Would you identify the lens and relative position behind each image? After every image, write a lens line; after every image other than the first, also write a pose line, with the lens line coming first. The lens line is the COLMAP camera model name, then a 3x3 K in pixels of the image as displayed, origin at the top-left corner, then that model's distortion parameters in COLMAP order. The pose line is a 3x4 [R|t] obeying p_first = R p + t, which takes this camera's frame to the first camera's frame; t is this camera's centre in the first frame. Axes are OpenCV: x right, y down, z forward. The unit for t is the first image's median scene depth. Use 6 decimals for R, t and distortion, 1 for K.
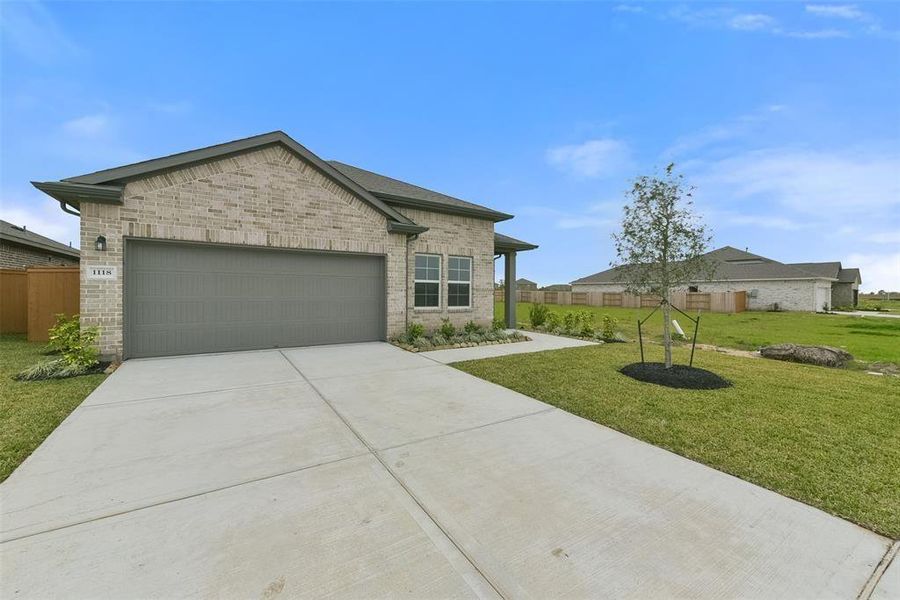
lens RADIAL K [[369.6, 0, 447.0], [0, 369.6, 296.9], [0, 0, 1]] dist [0.017800, -0.000114]
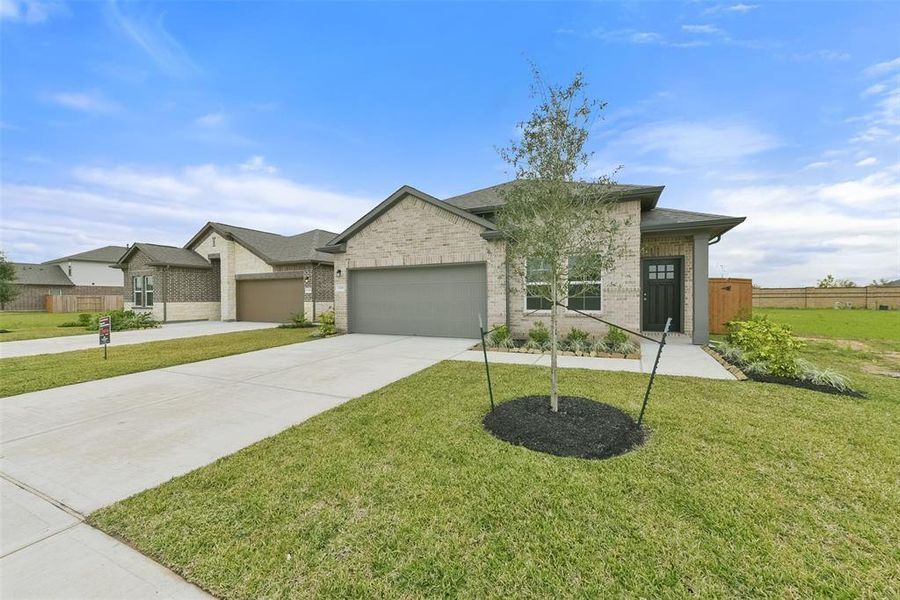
lens RADIAL K [[369.6, 0, 447.0], [0, 369.6, 296.9], [0, 0, 1]] dist [0.017800, -0.000114]
pose [[0.513581, -0.006885, -0.858013, 0.717597], [0.004256, 0.999976, -0.005476, -0.003279], [0.858030, -0.000839, 0.513598, 0.330652]]
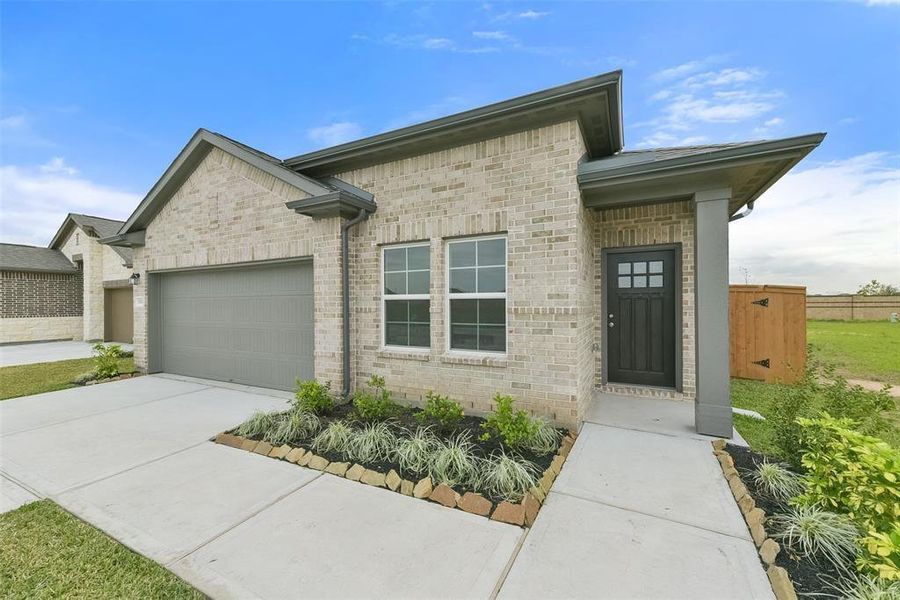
lens RADIAL K [[369.6, 0, 447.0], [0, 369.6, 296.9], [0, 0, 1]] dist [0.017800, -0.000114]
pose [[0.482537, -0.021005, -0.875624, 0.466145], [0.004787, 0.999761, -0.021344, -0.034257], [0.875863, 0.006107, 0.482522, 0.894687]]
